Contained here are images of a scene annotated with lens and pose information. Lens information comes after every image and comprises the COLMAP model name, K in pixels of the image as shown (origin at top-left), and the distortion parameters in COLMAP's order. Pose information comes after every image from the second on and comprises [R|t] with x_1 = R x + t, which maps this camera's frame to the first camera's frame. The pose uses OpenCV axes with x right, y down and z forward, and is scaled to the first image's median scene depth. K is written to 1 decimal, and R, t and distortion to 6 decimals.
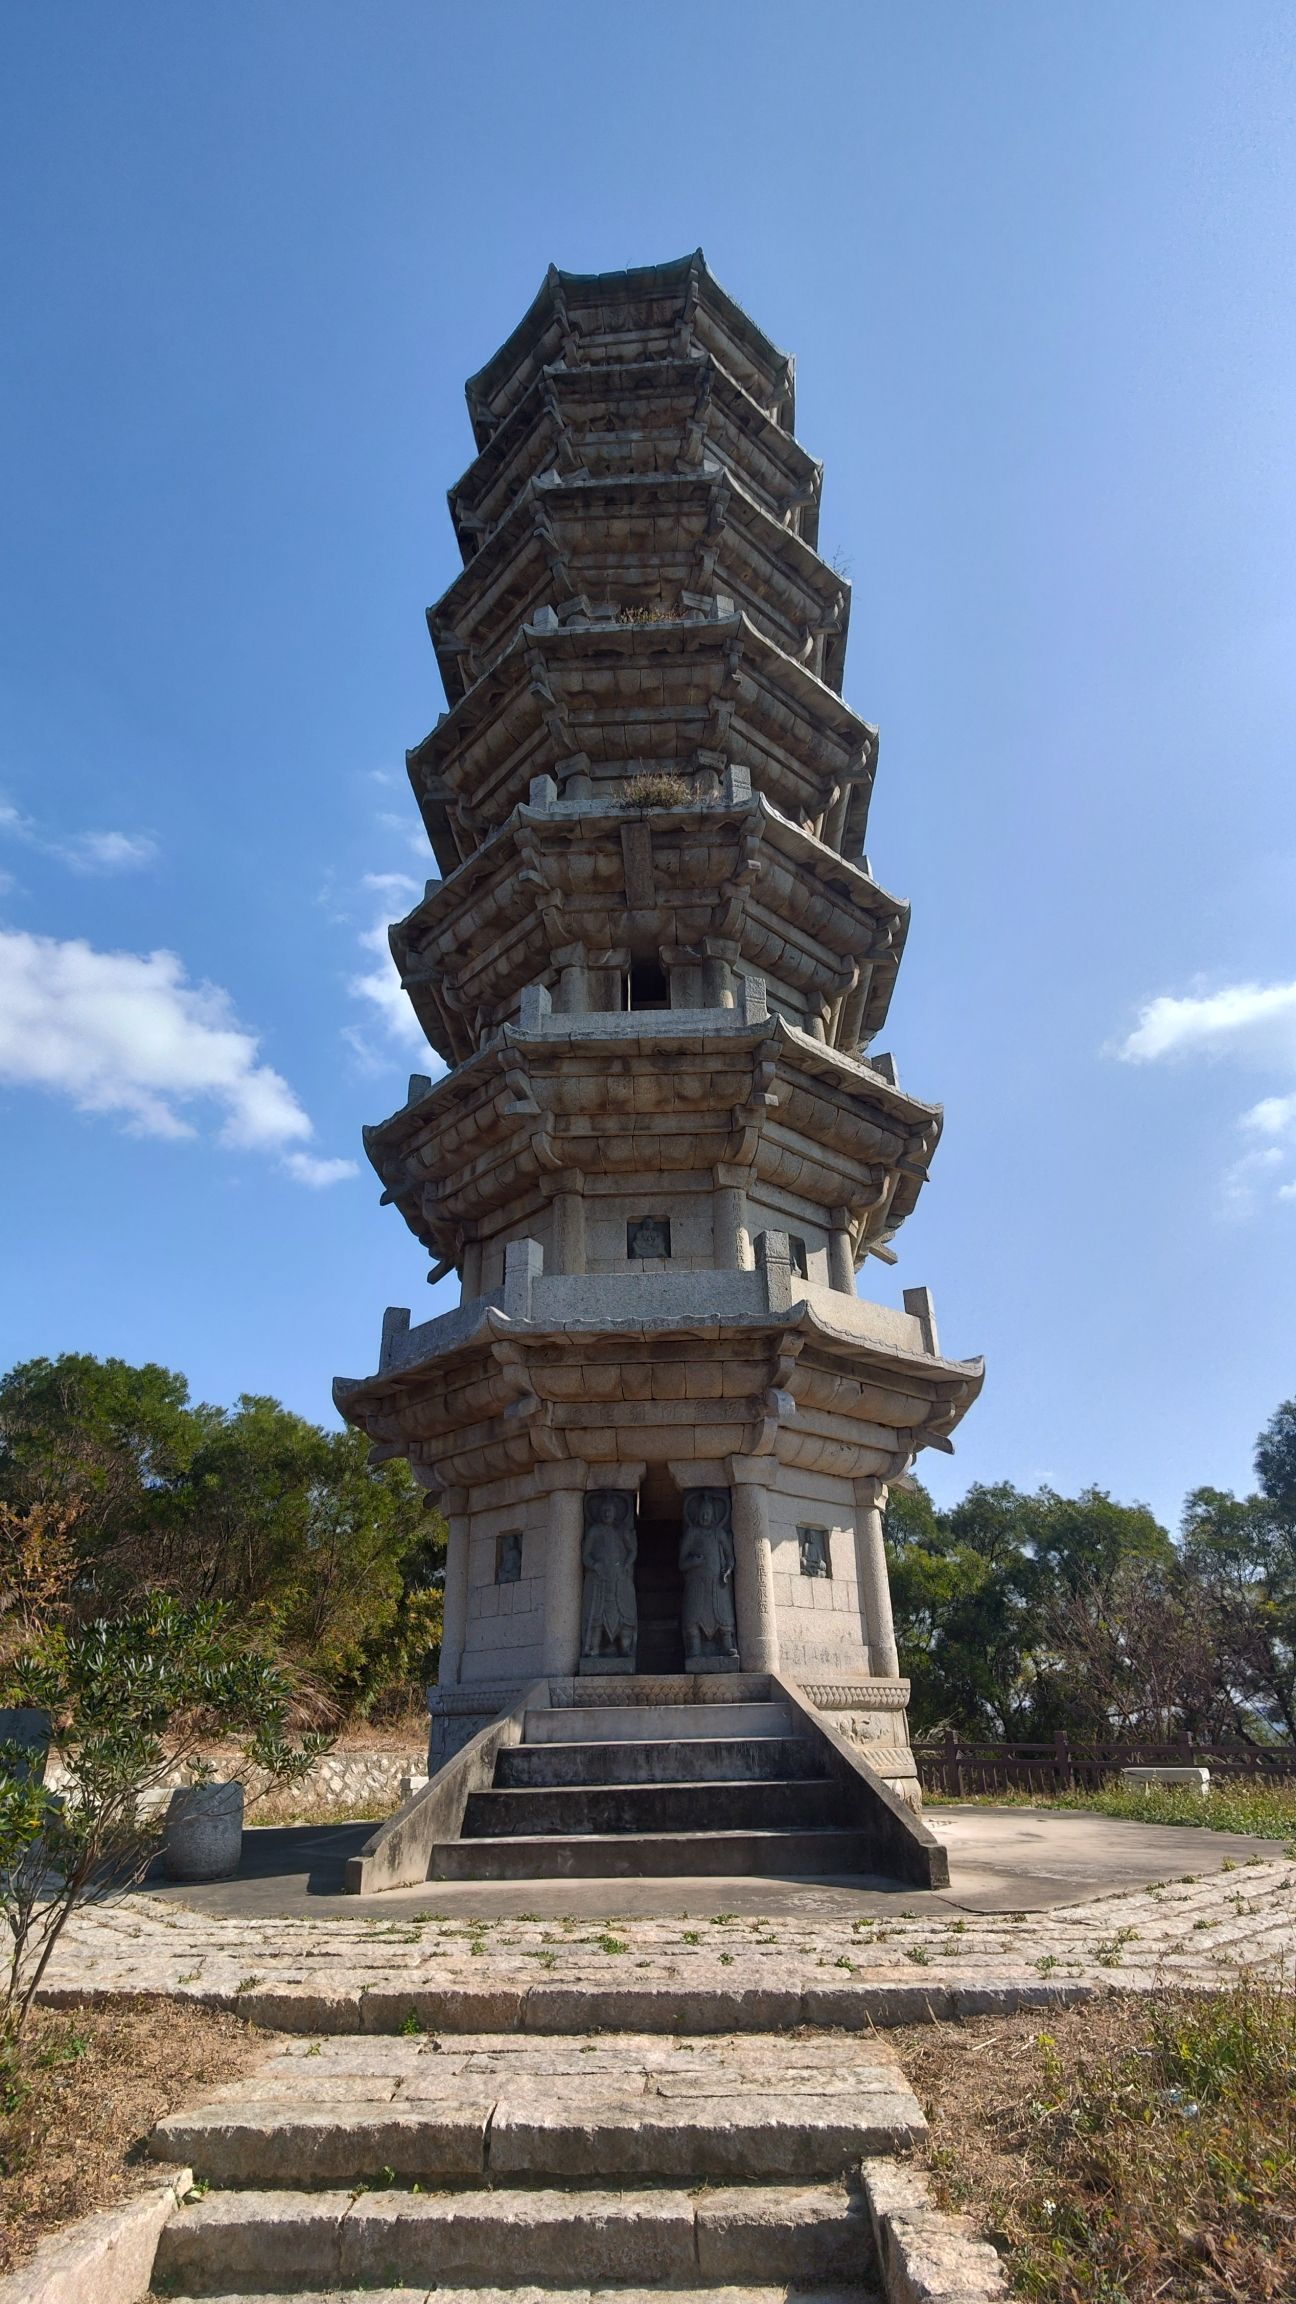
lens RADIAL K [[1111.2, 0, 634.6], [0, 1111.2, 1147.3], [0, 0, 1]] dist [-0.003441, 0.000218]
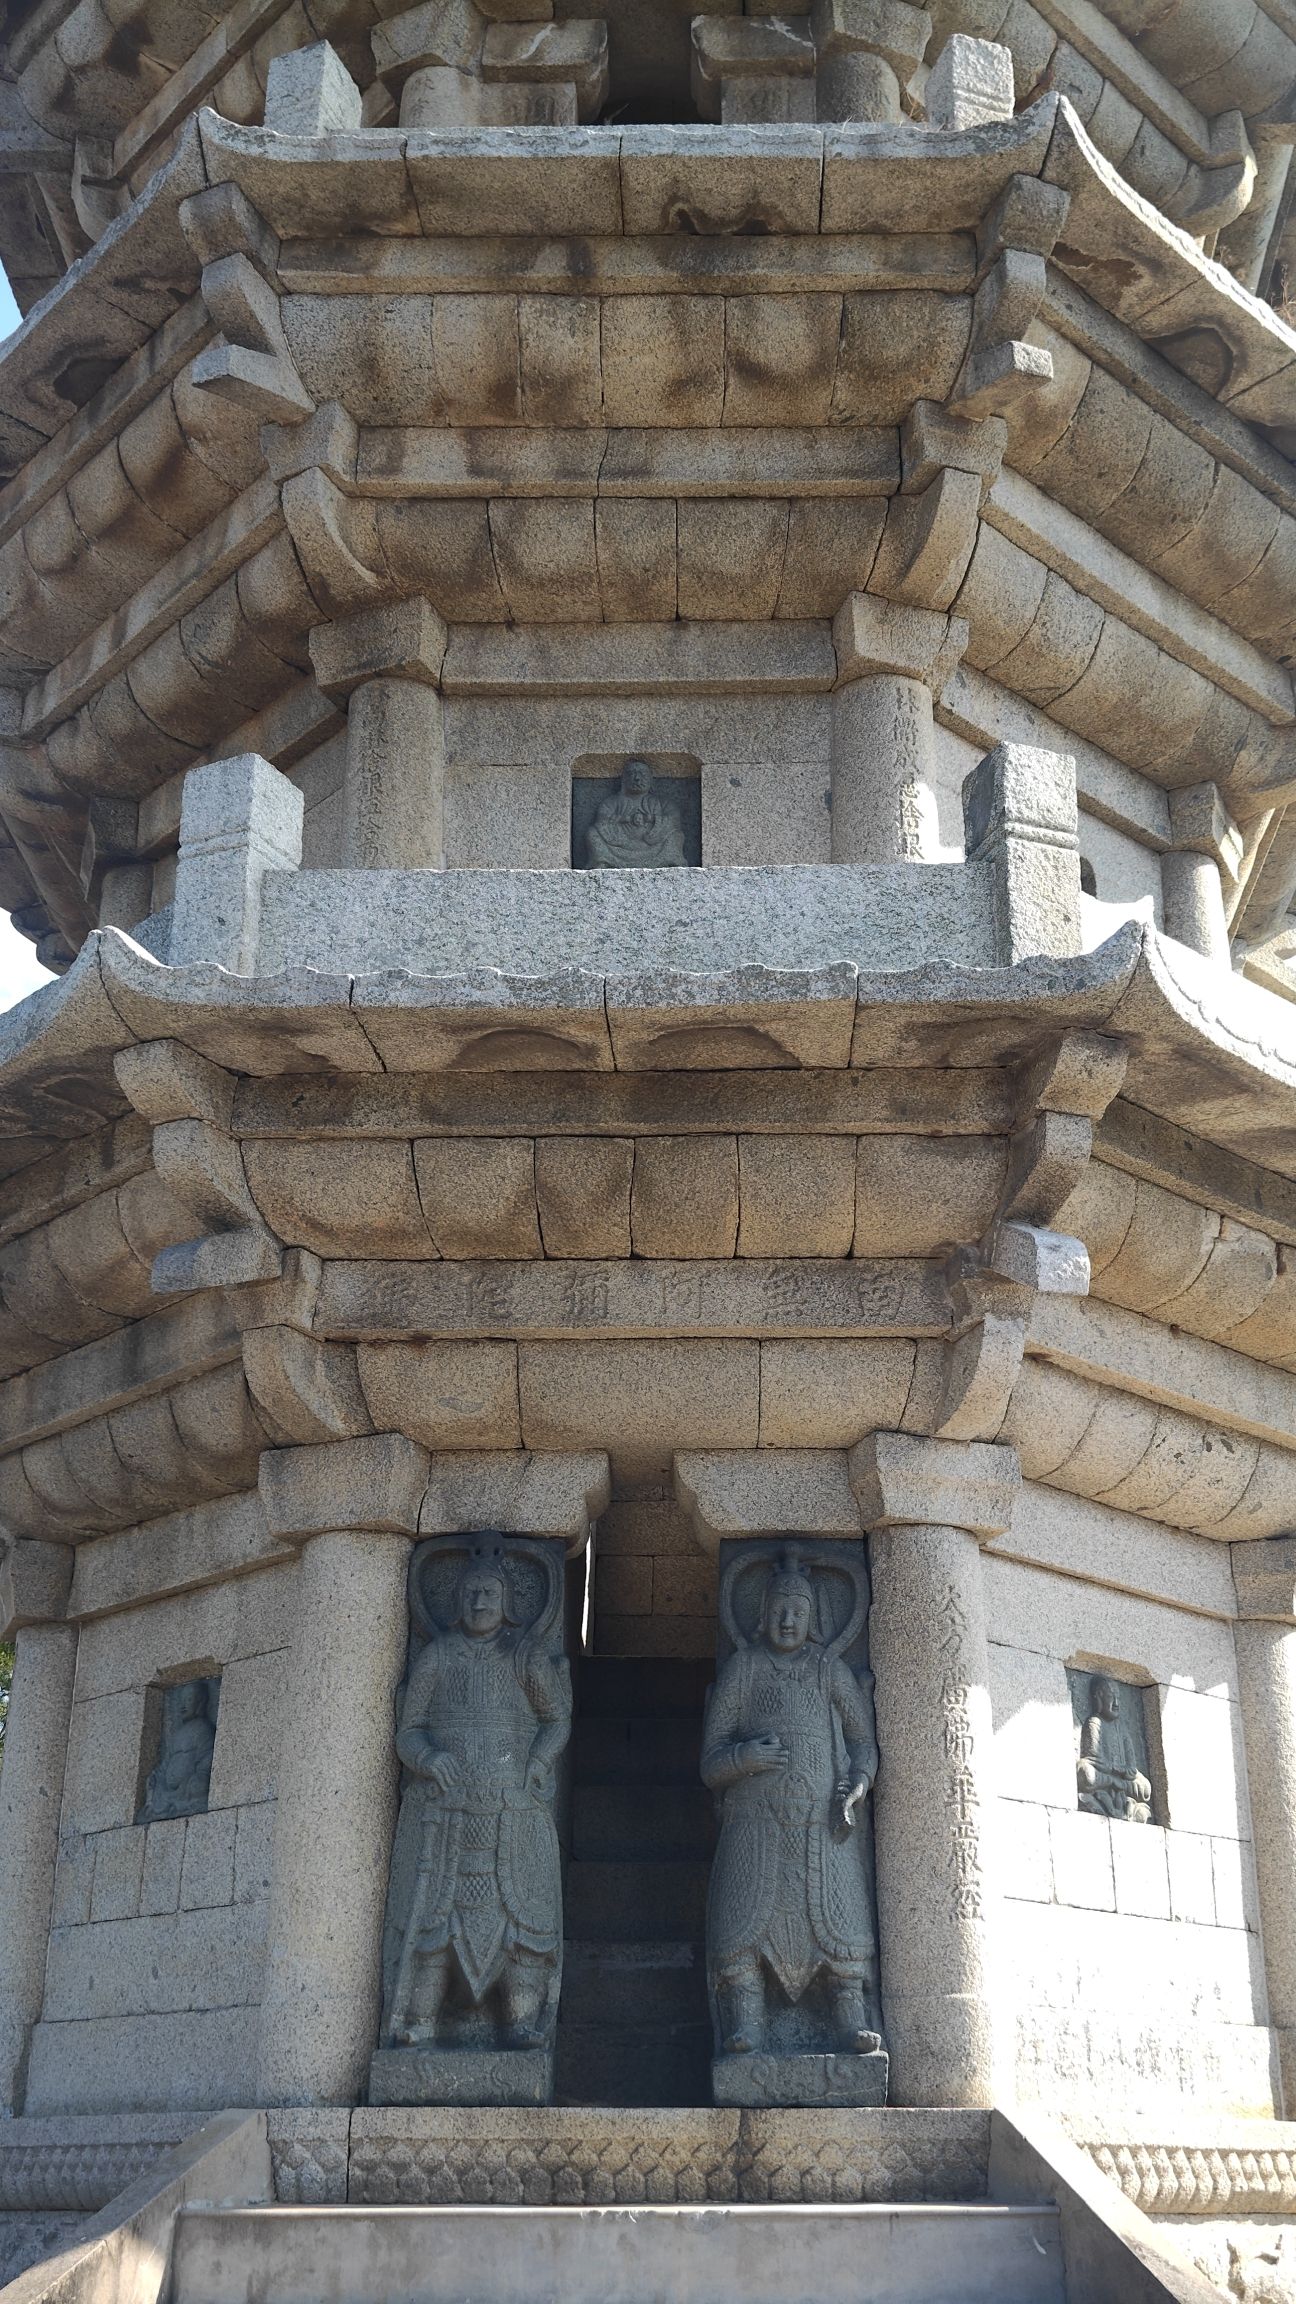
lens RADIAL K [[2374.9, 0, 657.3], [0, 2374.9, 1150.7], [0, 0, 1]] dist [0.003094, 0.000000]
pose [[0.999462, 0.027122, 0.018418, 0.009802], [-0.028316, 0.997281, 0.068036, 0.147432], [-0.016523, -0.068521, 0.997513, 0.321386]]
